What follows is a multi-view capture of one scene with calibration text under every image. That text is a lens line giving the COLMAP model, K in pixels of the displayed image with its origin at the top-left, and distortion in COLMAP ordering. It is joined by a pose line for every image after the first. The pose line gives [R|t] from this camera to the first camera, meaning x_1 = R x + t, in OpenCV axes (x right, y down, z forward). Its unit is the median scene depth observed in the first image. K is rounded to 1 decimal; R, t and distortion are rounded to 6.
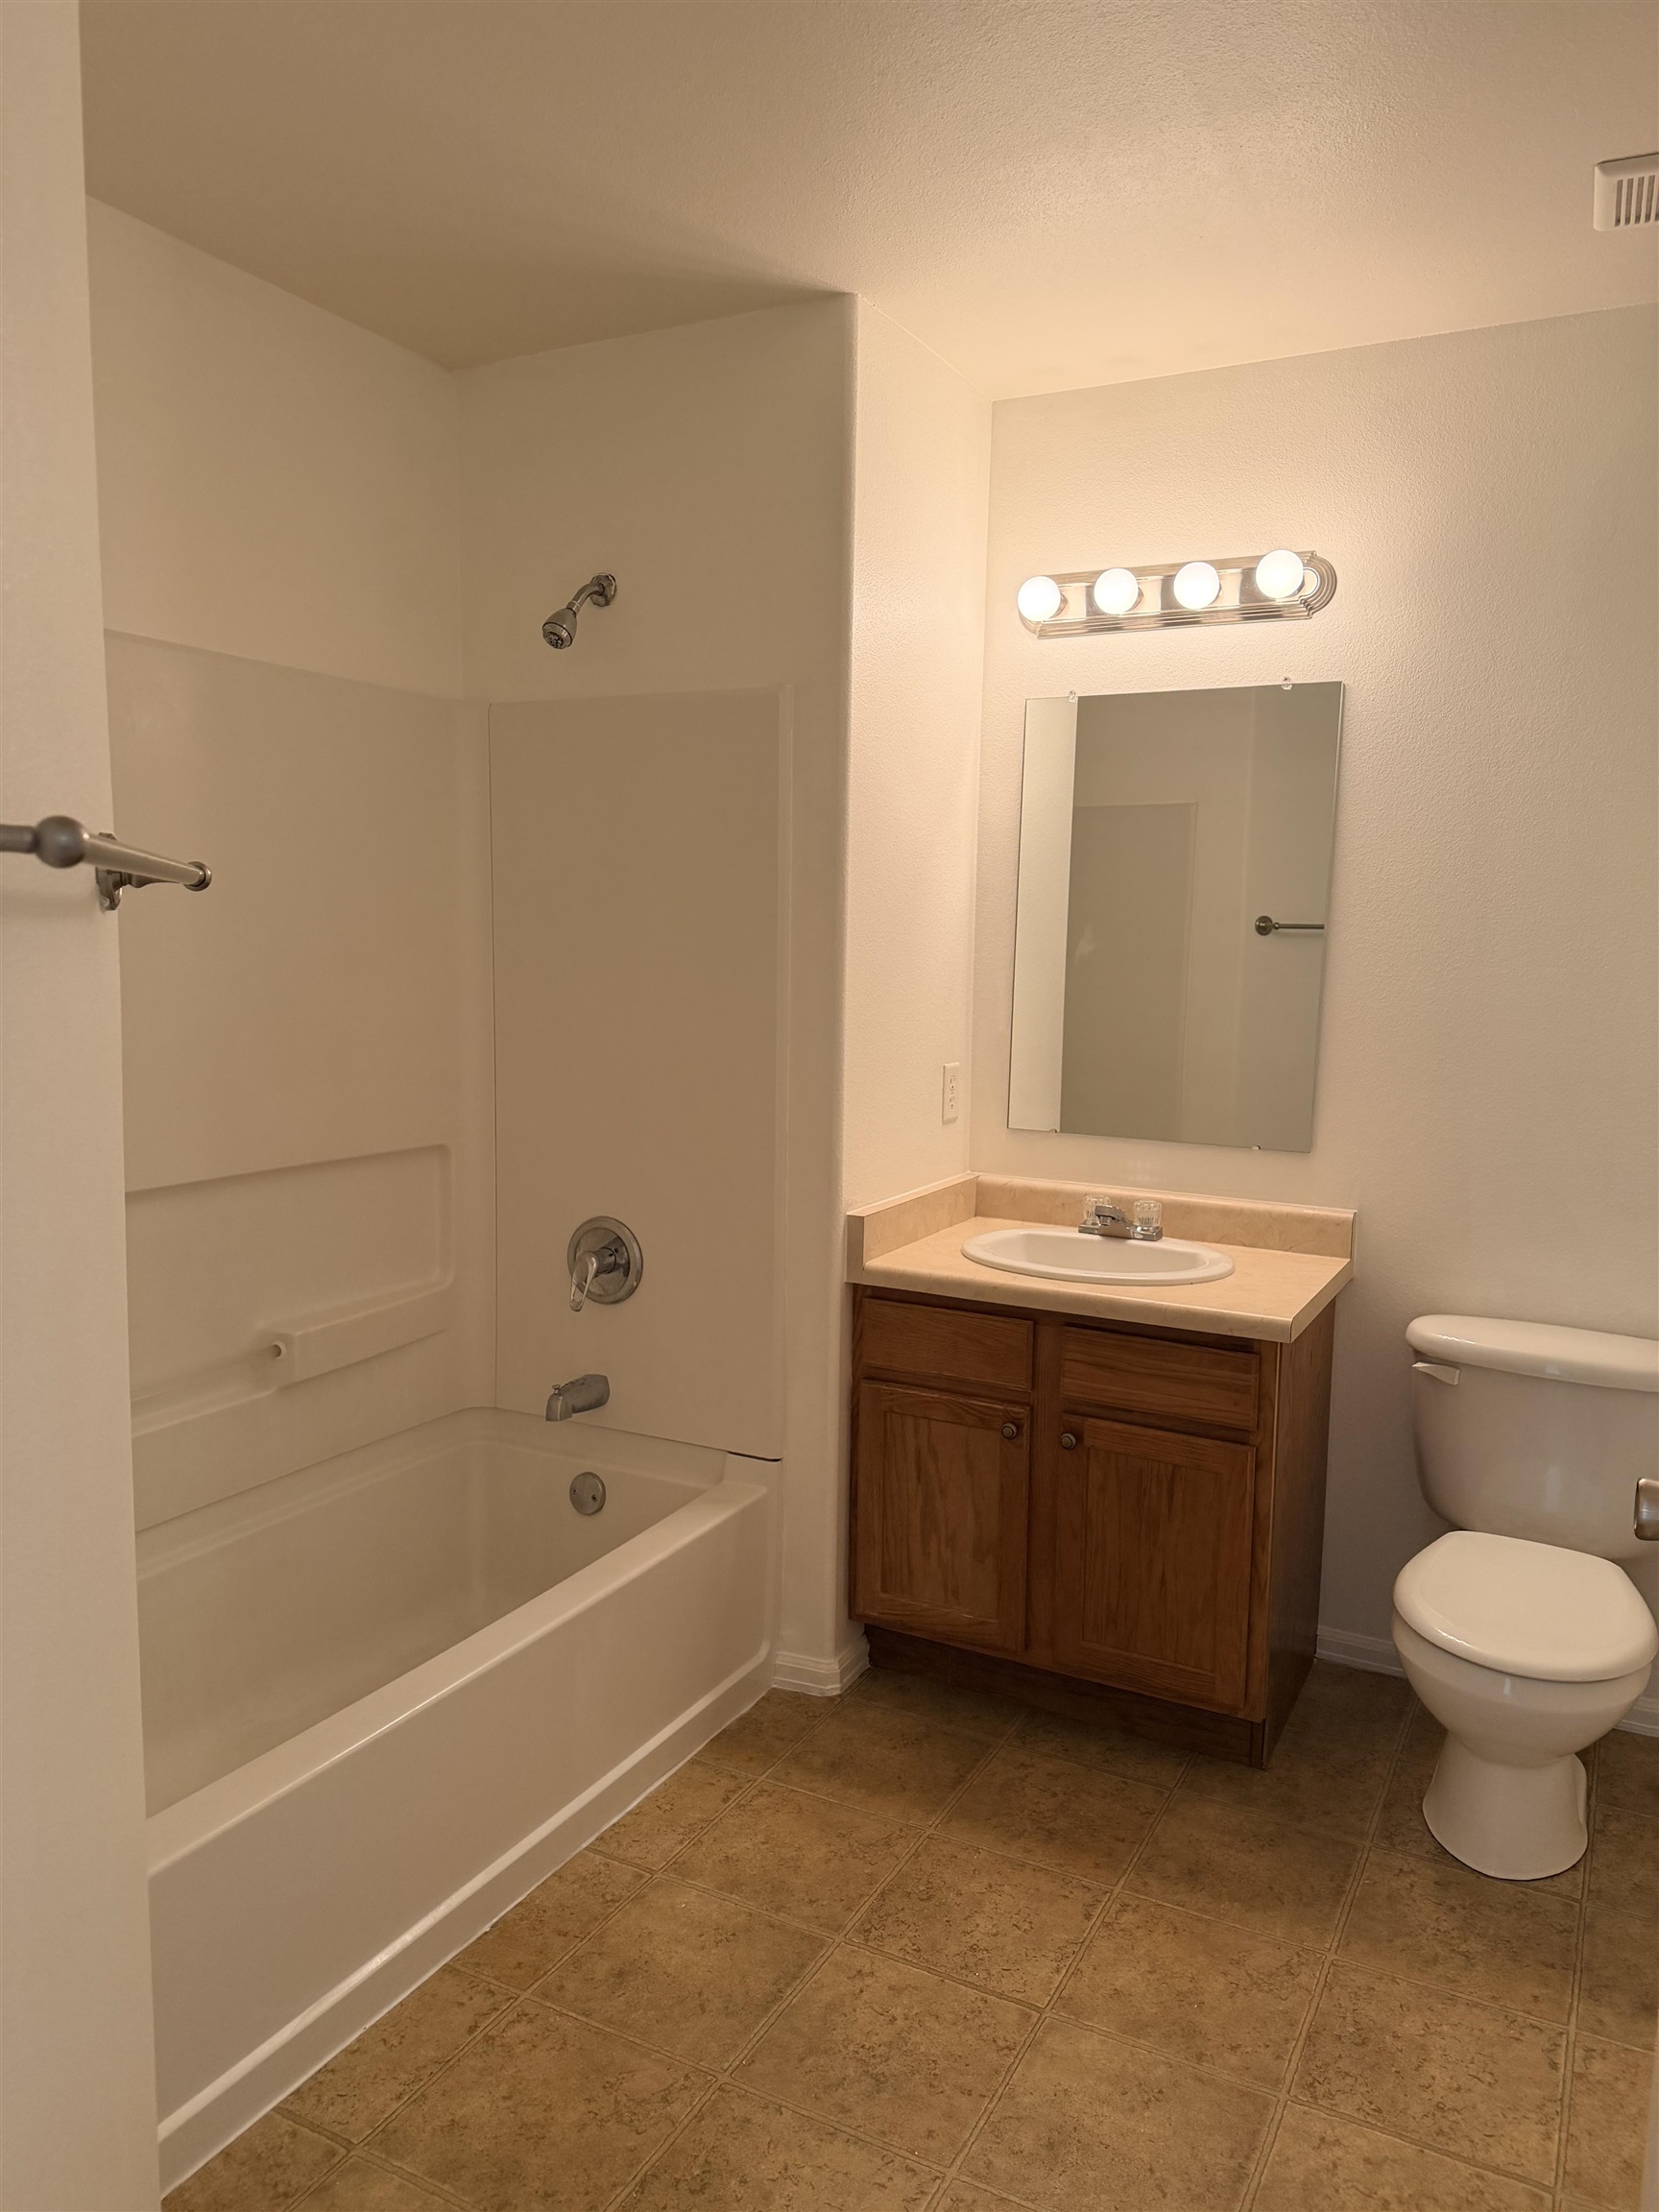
lens RADIAL K [[1549.5, 0, 827.8], [0, 1549.5, 1126.0], [0, 0, 1]] dist [0.115650, -0.193945]
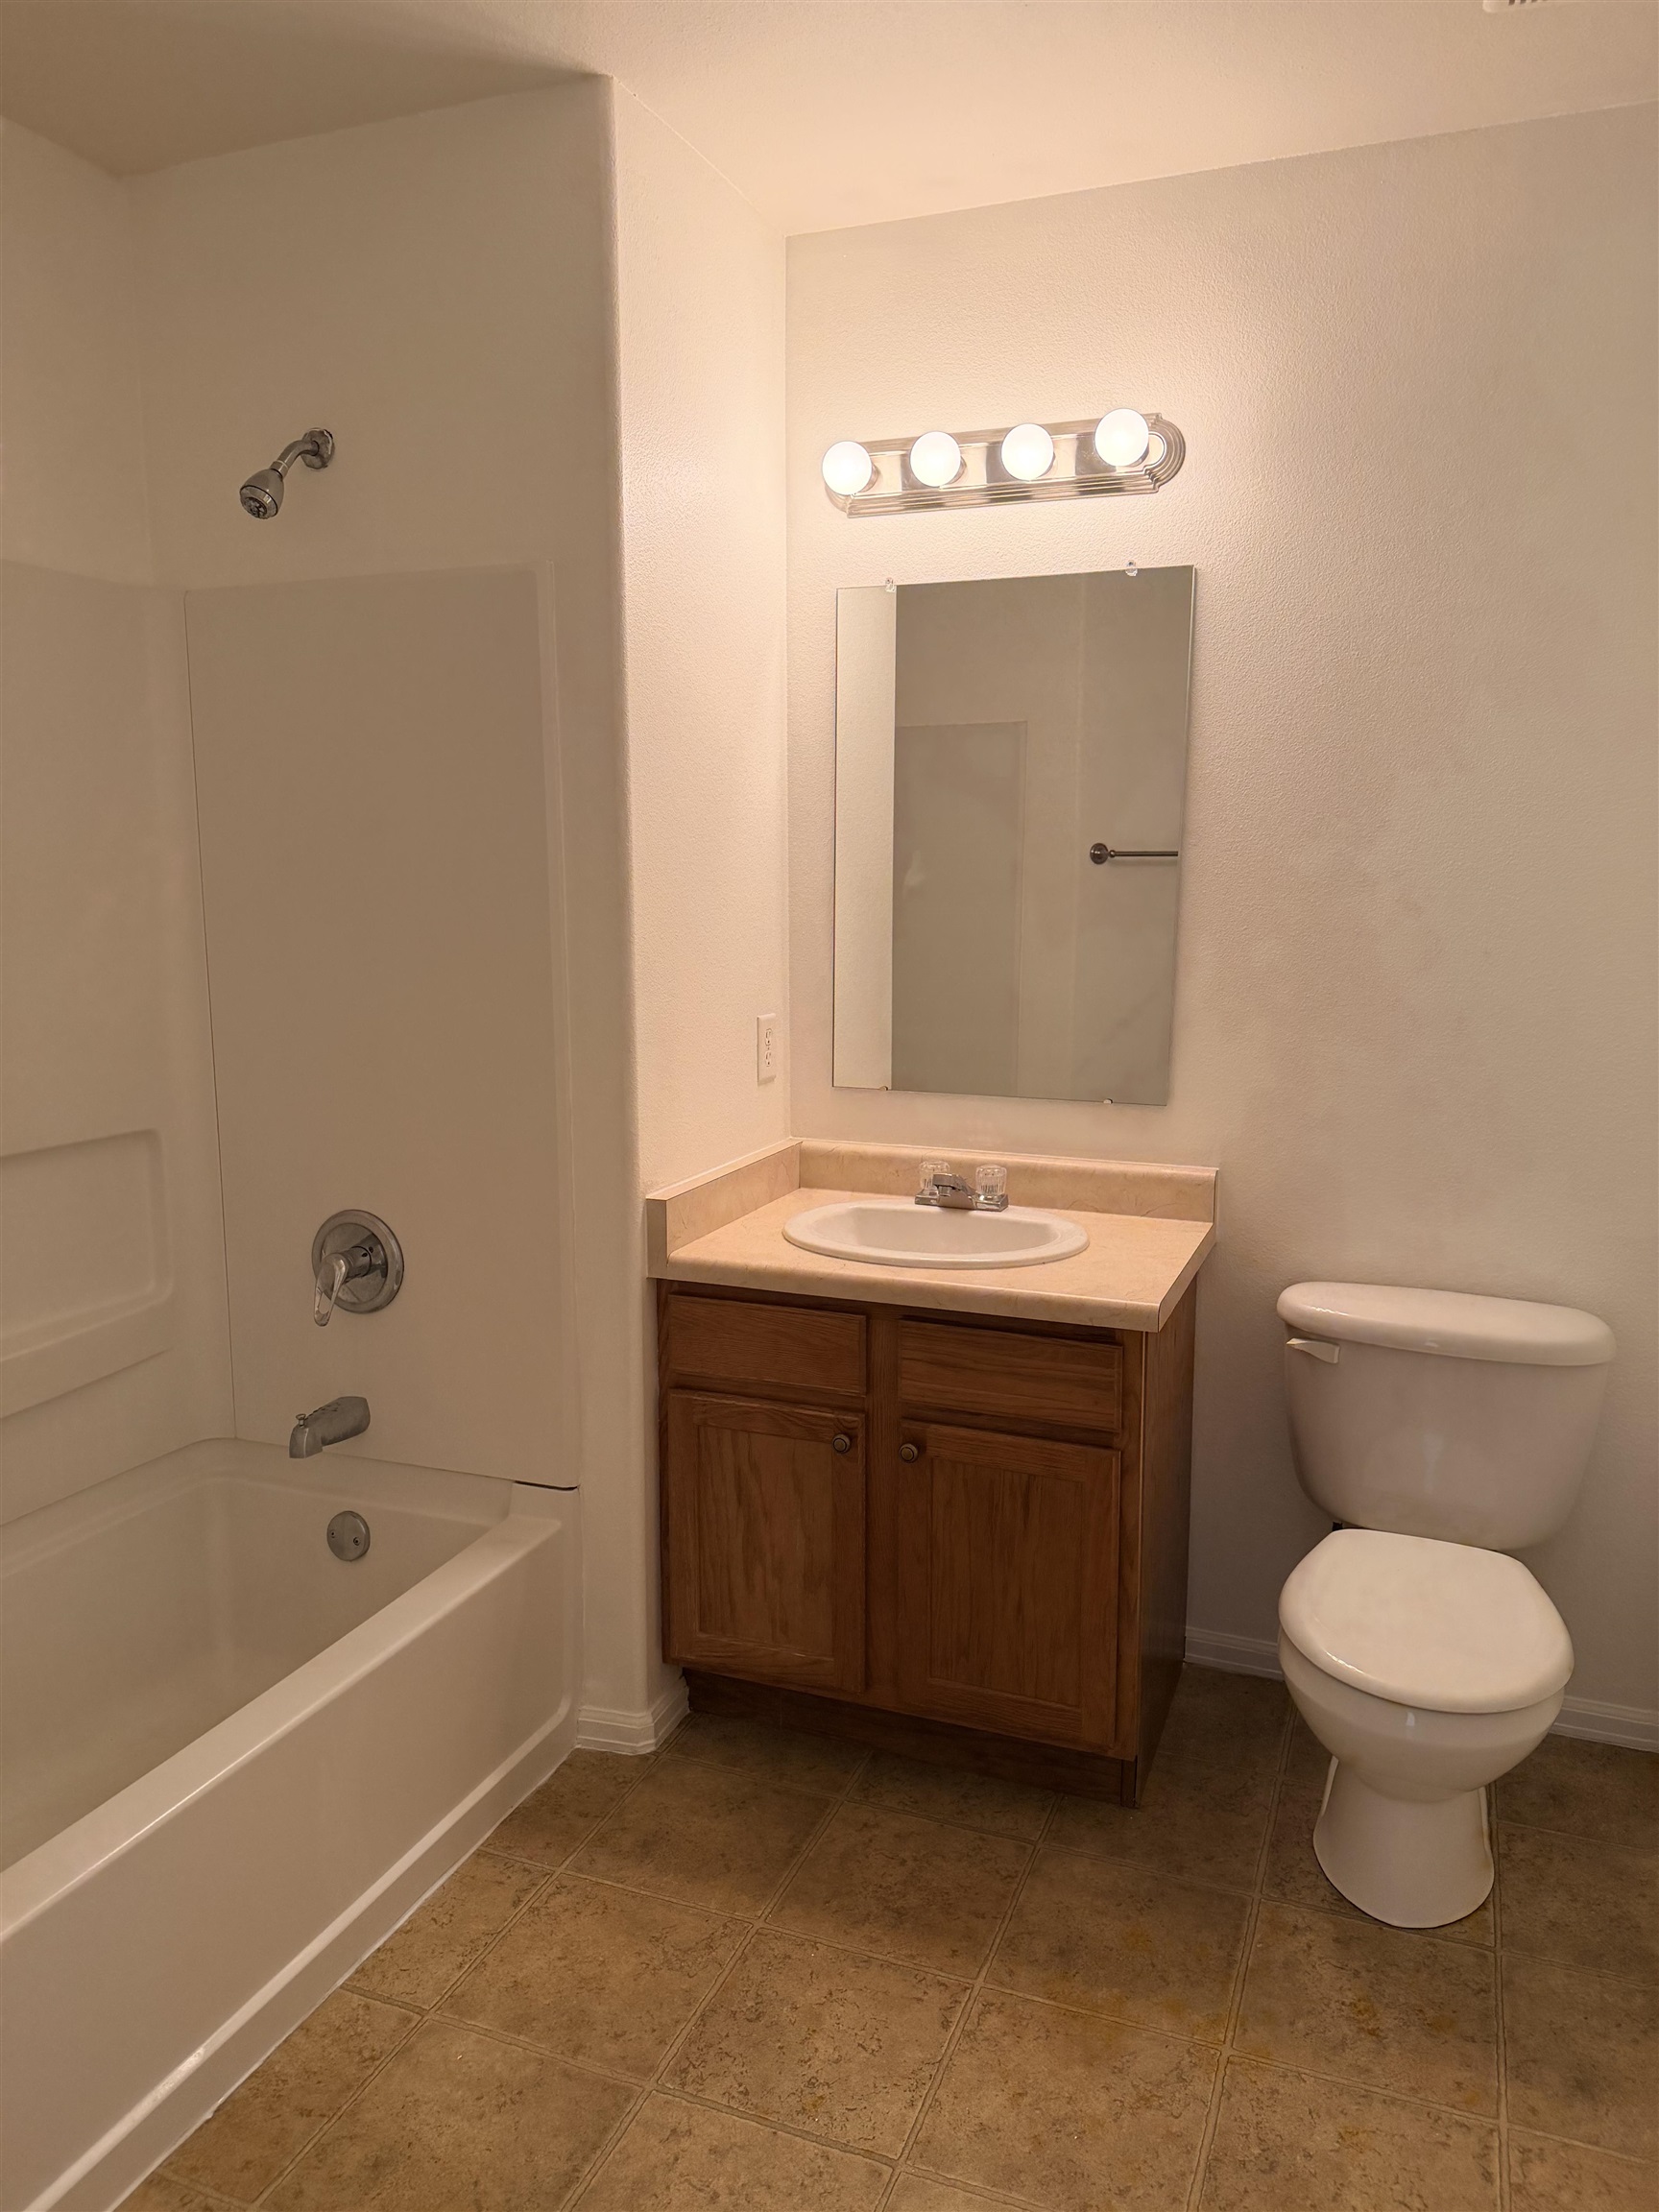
lens RADIAL K [[1539.1, 0, 828.0], [0, 1539.1, 1113.7], [0, 0, 1]] dist [0.120678, -0.212269]
pose [[0.993881, -0.033217, 0.105345, 0.025987], [0.029794, 0.998981, 0.033907, -0.015768], [-0.106364, -0.030561, 0.993857, 0.161836]]
